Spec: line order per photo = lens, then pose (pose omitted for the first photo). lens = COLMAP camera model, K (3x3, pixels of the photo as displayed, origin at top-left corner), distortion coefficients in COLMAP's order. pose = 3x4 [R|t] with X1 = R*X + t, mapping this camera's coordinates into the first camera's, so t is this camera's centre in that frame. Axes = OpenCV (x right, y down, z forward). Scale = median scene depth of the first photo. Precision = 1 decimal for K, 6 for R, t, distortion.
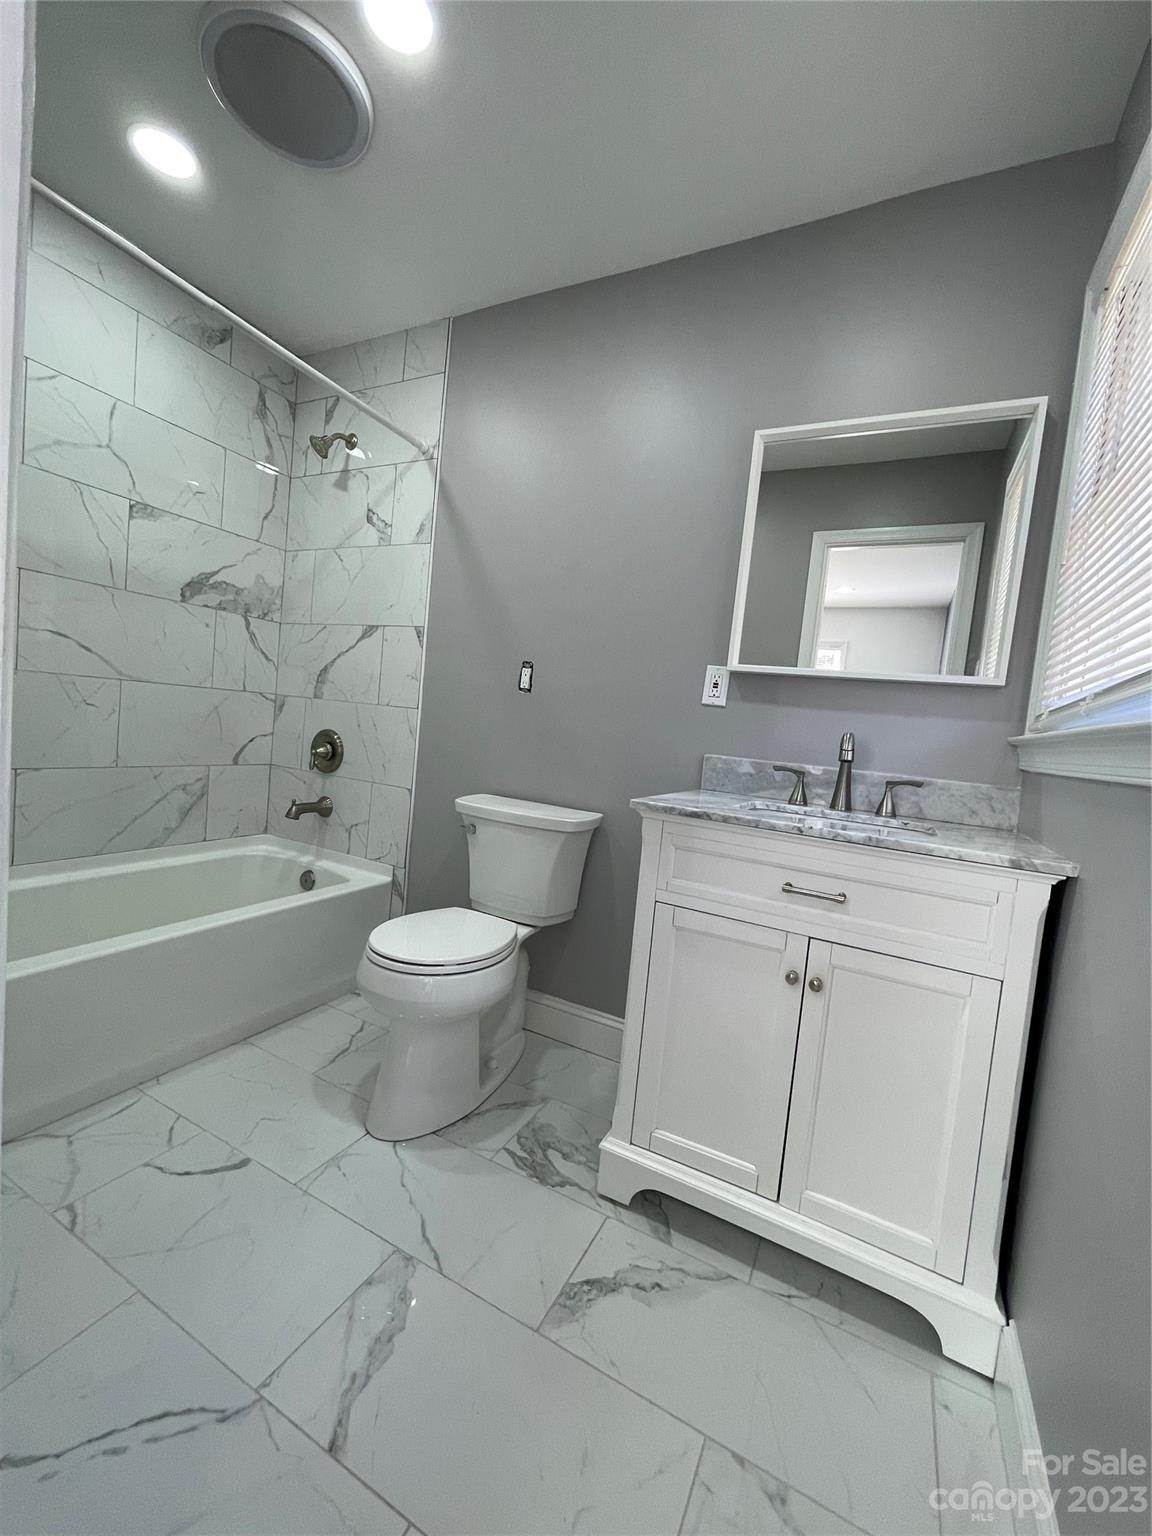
lens RADIAL K [[624.9, 0, 577.6], [0, 624.9, 767.0], [0, 0, 1]] dist [0.001475, -0.000701]
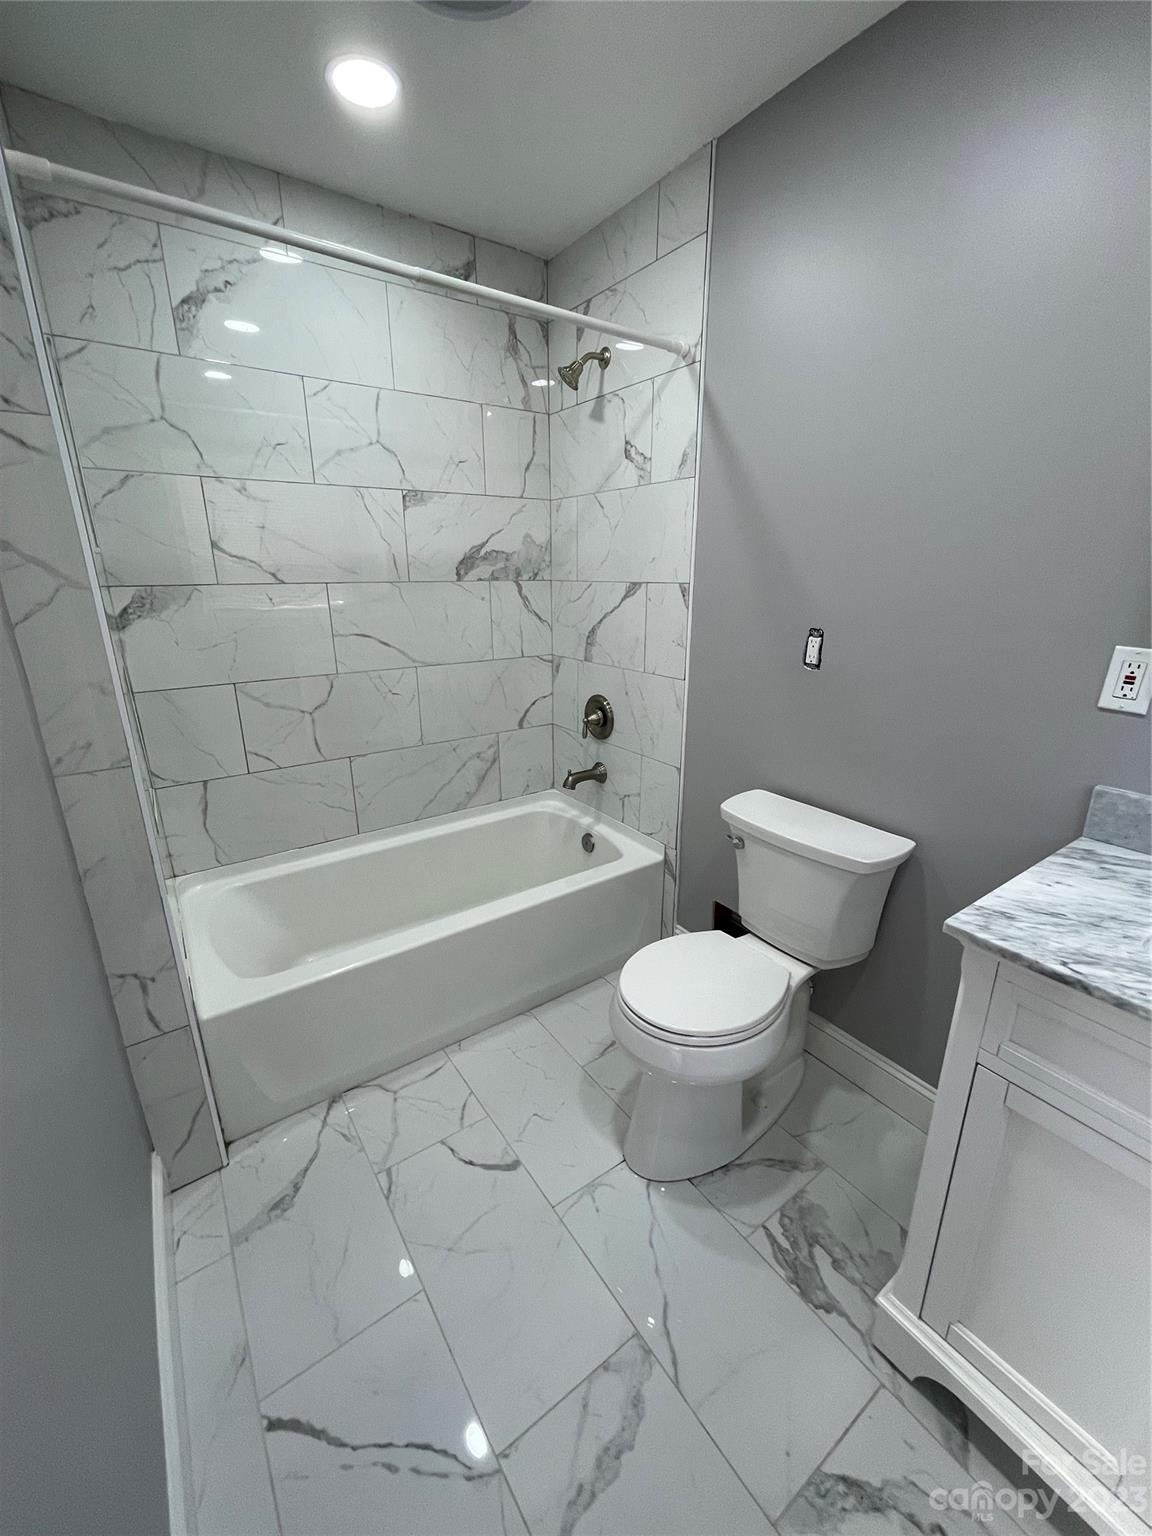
lens RADIAL K [[624.9, 0, 575.8], [0, 624.9, 768.9], [0, 0, 1]] dist [0.001475, -0.000701]
pose [[0.882150, 0.044632, -0.468848, 0.027279], [0.055914, 0.978534, 0.198355, -0.169772], [0.467637, -0.201194, 0.860719, 0.167550]]
